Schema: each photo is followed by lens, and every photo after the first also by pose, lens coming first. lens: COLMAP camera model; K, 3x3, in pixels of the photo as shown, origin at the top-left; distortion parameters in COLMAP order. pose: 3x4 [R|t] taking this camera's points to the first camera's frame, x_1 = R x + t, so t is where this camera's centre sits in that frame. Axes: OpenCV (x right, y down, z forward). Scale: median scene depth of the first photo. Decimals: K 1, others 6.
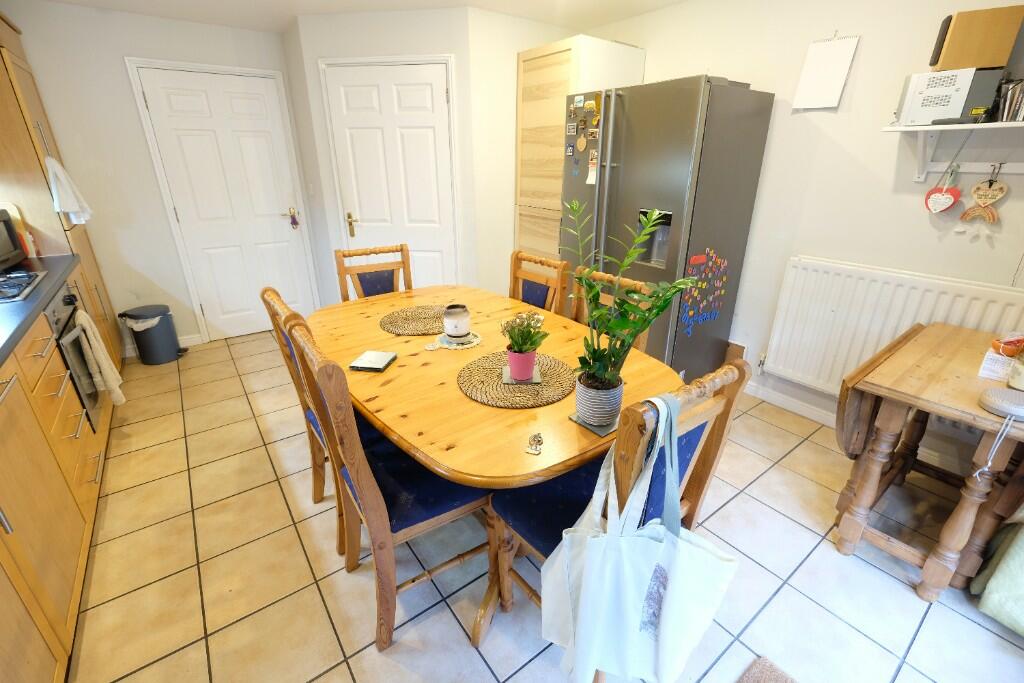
lens RADIAL K [[445.3, 0, 510.8], [0, 445.3, 335.8], [0, 0, 1]] dist [0.000176, 0.000116]
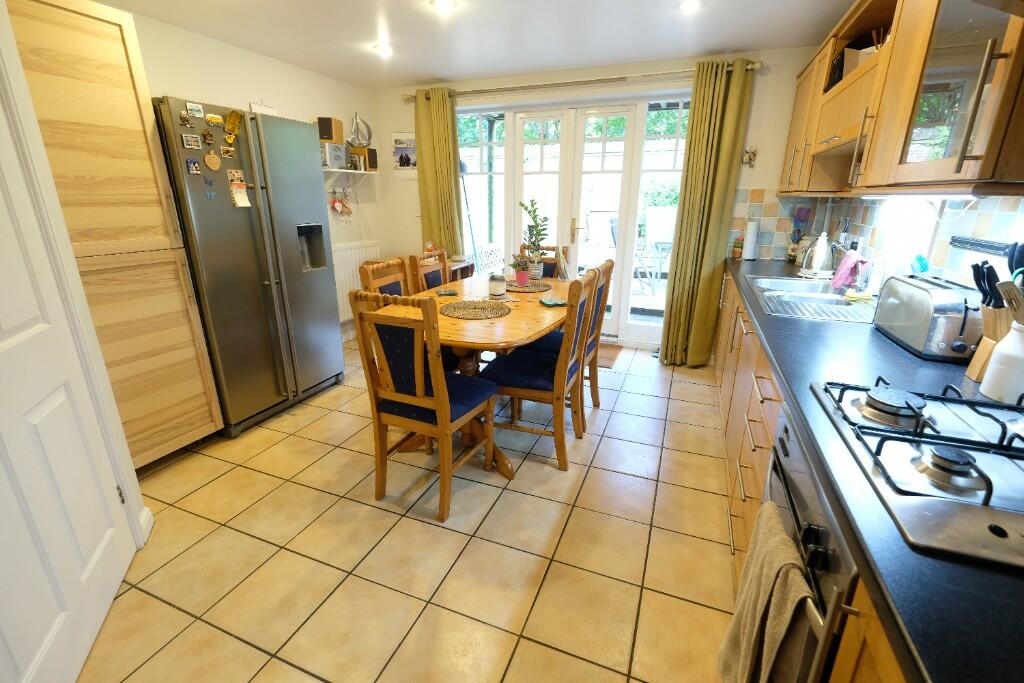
lens RADIAL K [[445.3, 0, 510.8], [0, 445.3, 335.8], [0, 0, 1]] dist [0.000176, 0.000116]
pose [[-0.522256, -0.258501, 0.812666, -0.939563], [0.311695, 0.829155, 0.464056, -0.384832], [-0.793785, 0.495660, -0.352458, 1.045844]]
